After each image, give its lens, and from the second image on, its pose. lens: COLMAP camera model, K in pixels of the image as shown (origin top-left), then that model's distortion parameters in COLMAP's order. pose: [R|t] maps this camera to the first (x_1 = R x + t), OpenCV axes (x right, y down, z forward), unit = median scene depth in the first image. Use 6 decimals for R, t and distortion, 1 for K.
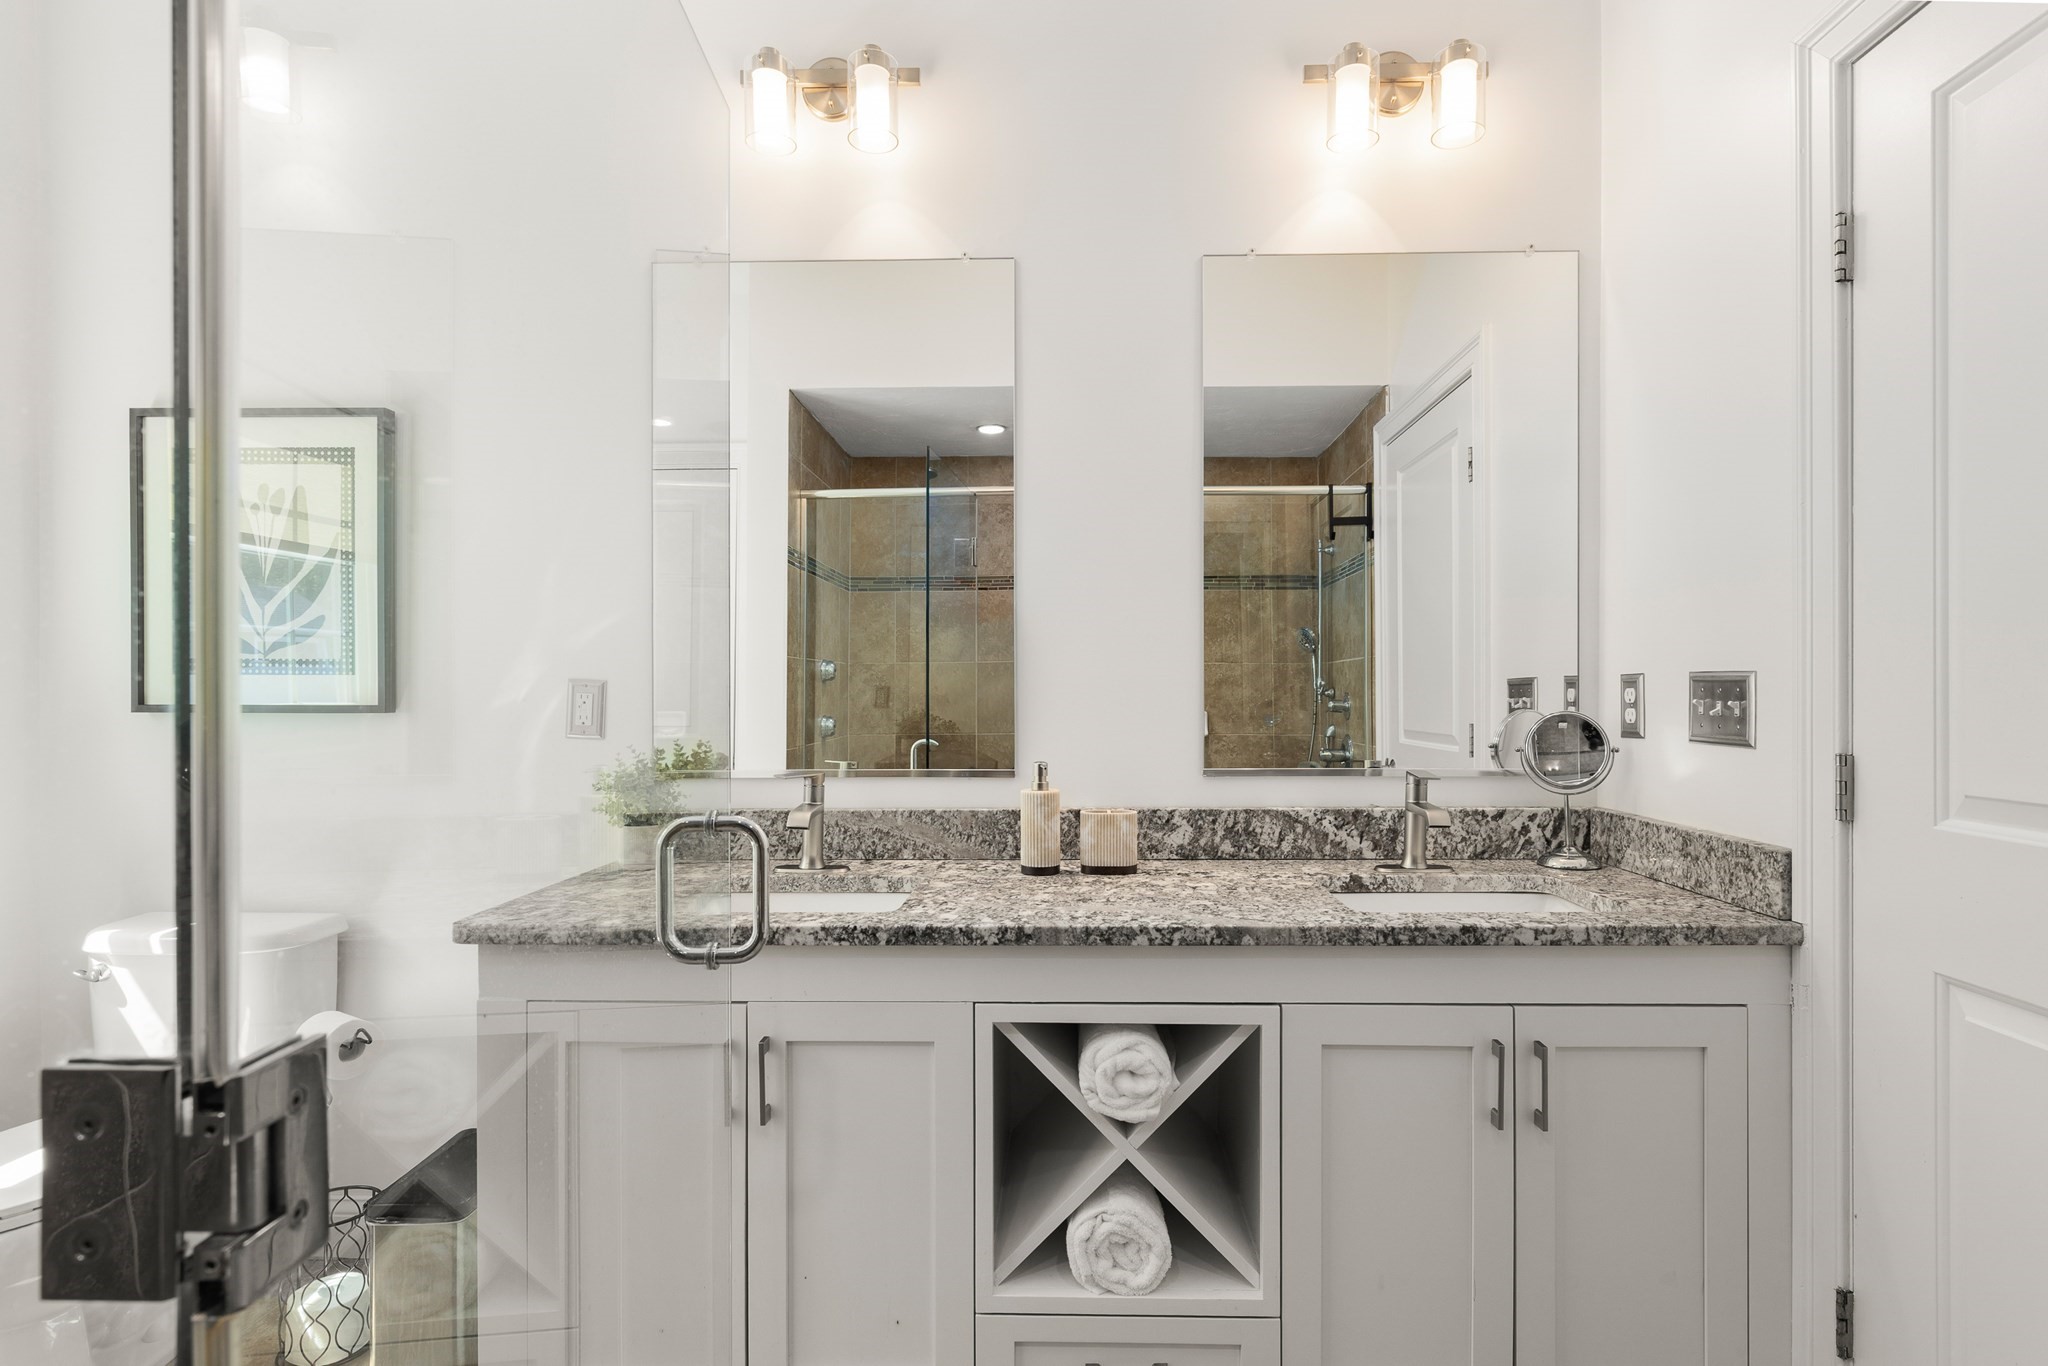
lens RADIAL K [[989.2, 0, 1051.9], [0, 989.2, 696.5], [0, 0, 1]] dist [-0.001969, -0.001141]
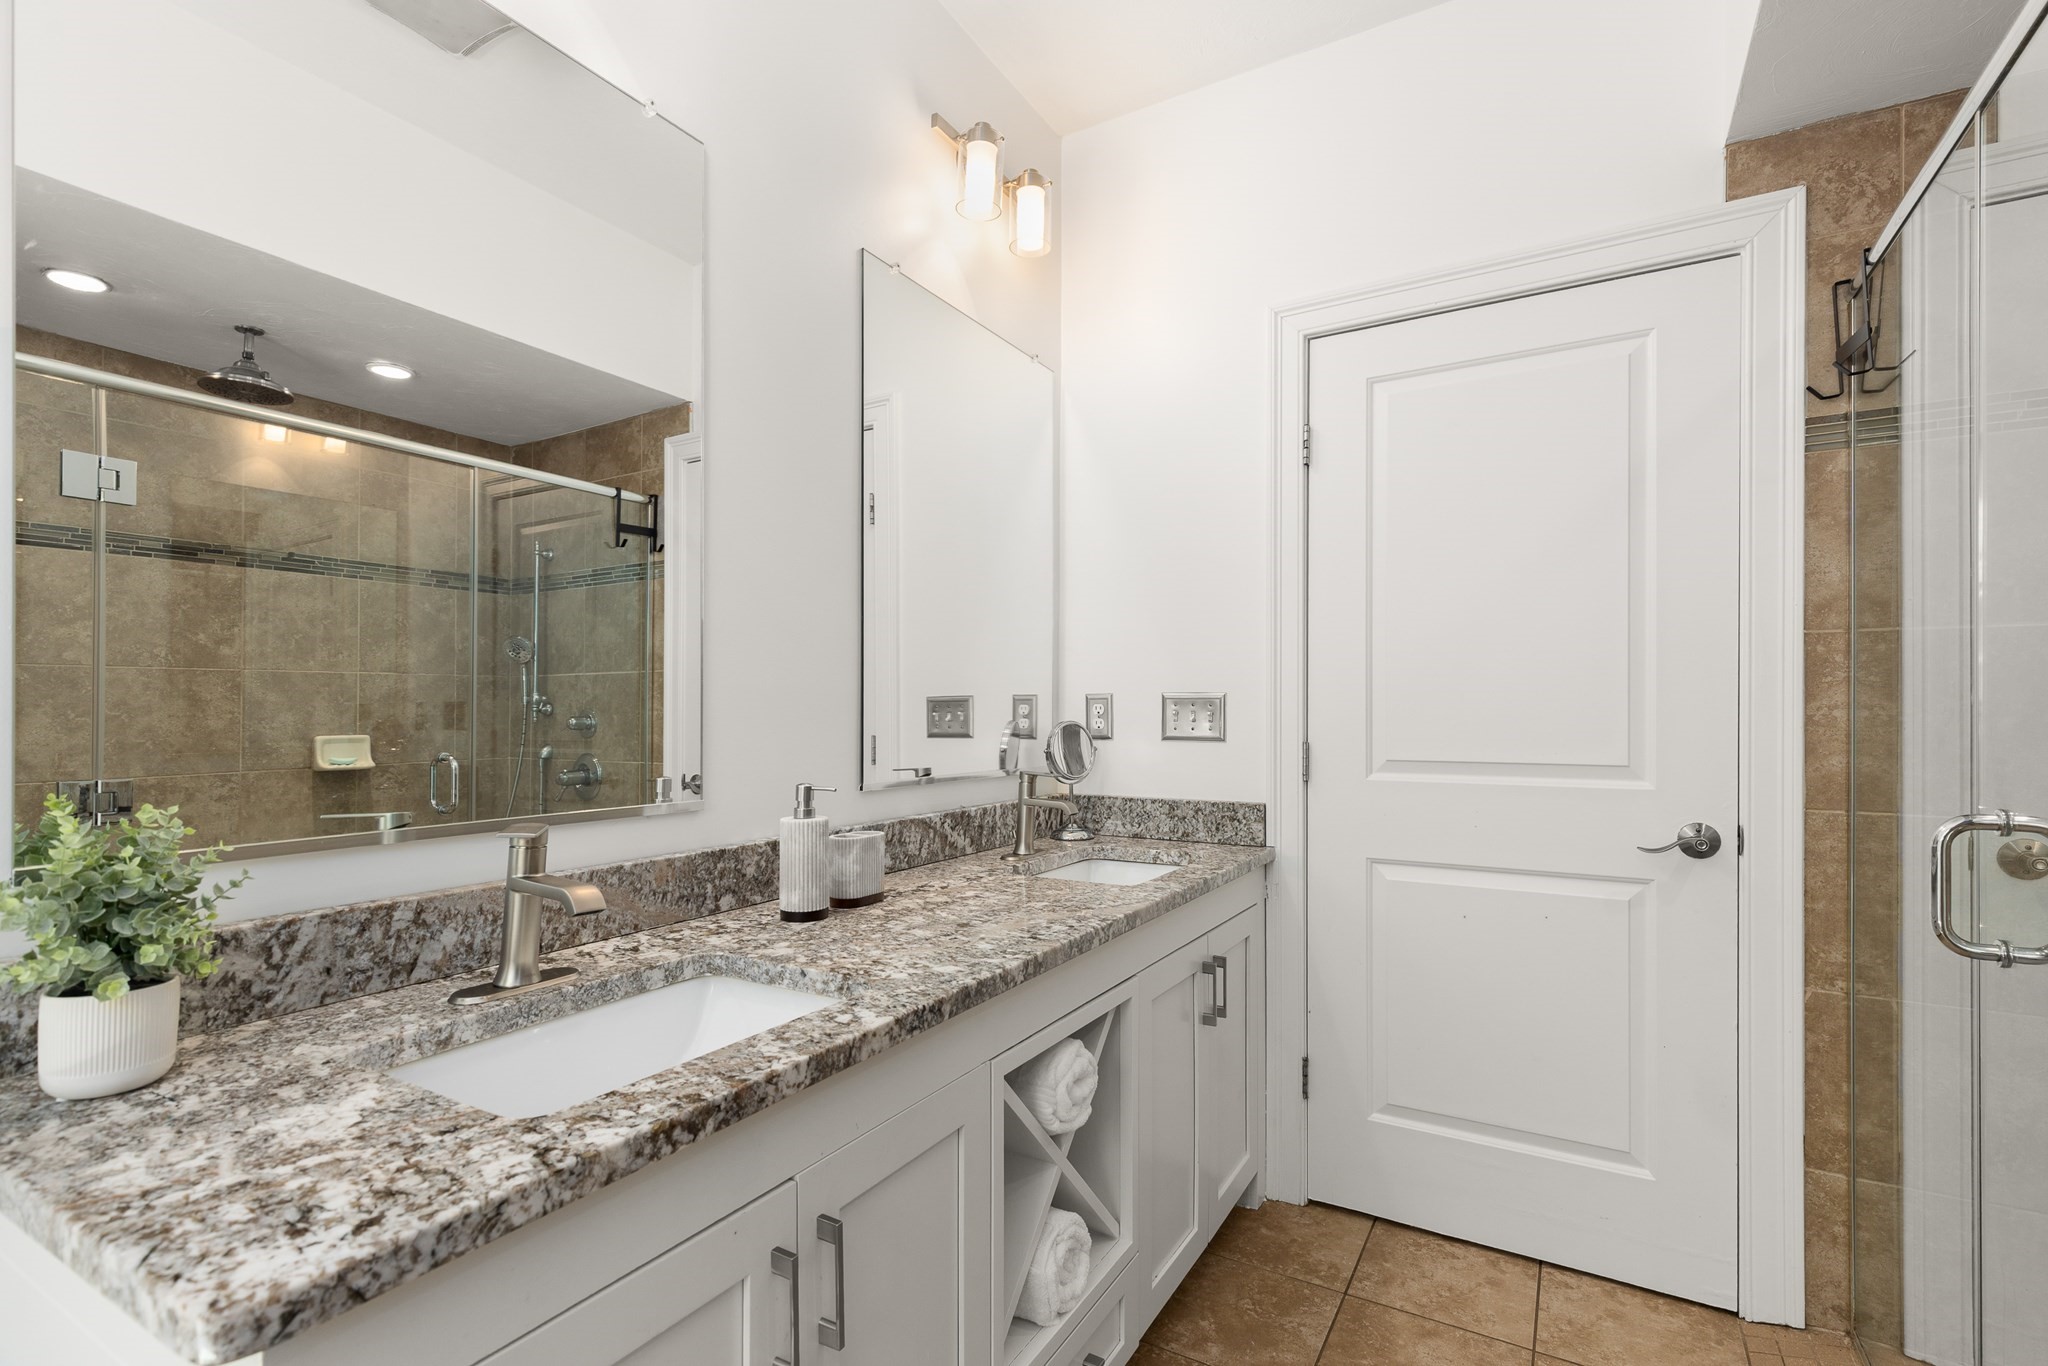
lens RADIAL K [[927.8, 0, 1037.2], [0, 927.8, 711.1], [0, 0, 1]] dist [0.010071, -0.000956]
pose [[0.487272, 0.005463, 0.873233, -0.585872], [0.001866, 0.999972, -0.007297, 0.010670], [-0.873248, 0.005185, 0.487248, 0.439343]]
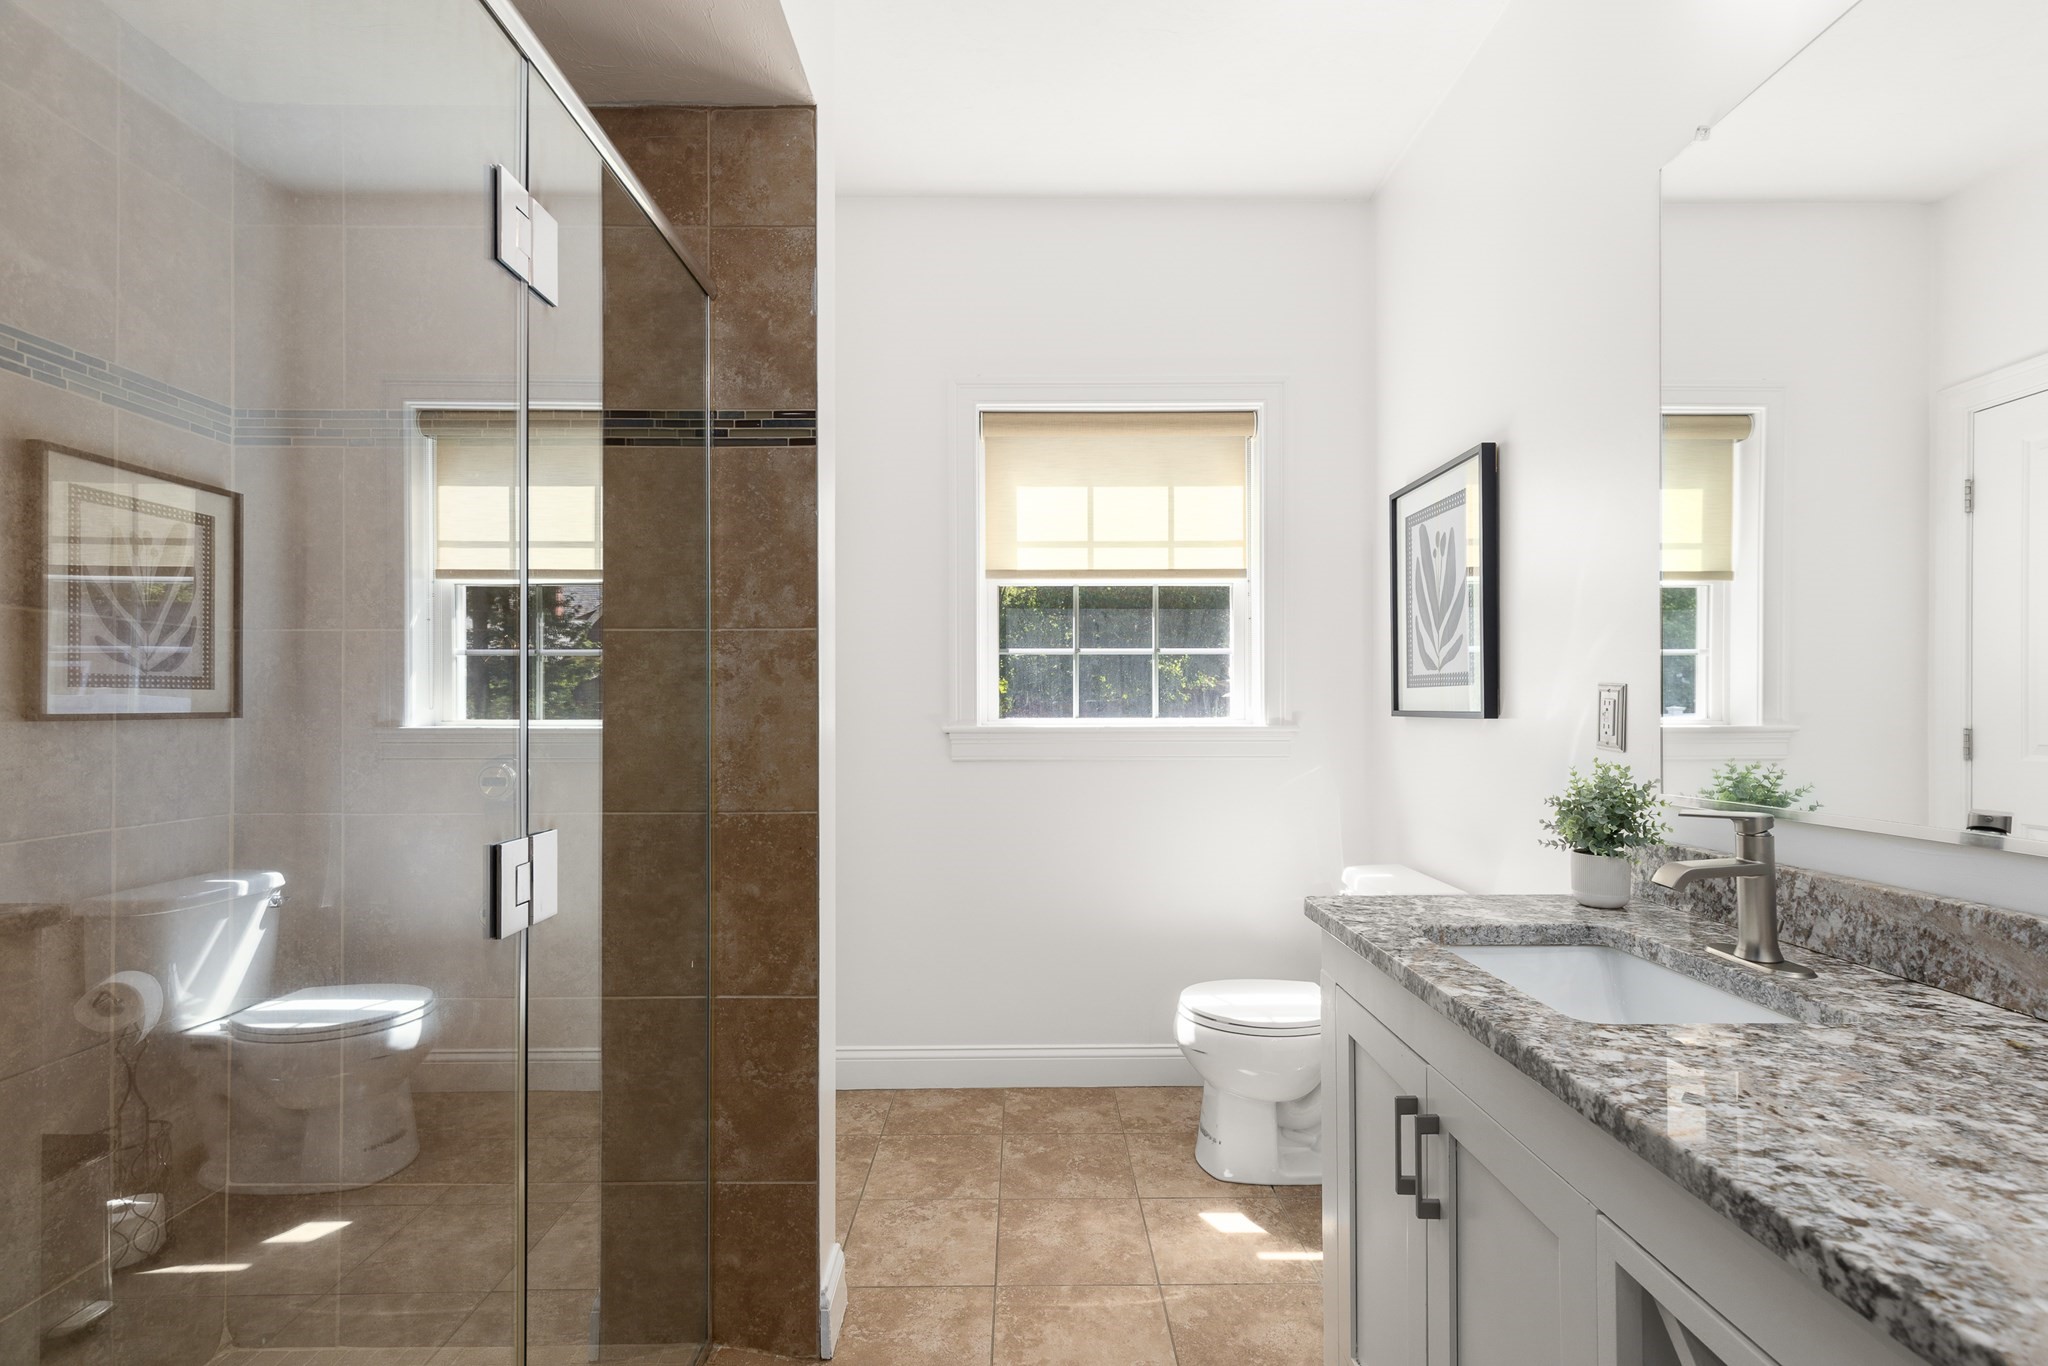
lens RADIAL K [[927.8, 0, 1039.1], [0, 927.8, 698.2], [0, 0, 1]] dist [0.010071, -0.000956]
pose [[0.041308, -0.010647, -0.999090, 0.363632], [0.000682, 0.999943, -0.010628, 0.004991], [0.999146, -0.000242, 0.041313, 0.491244]]
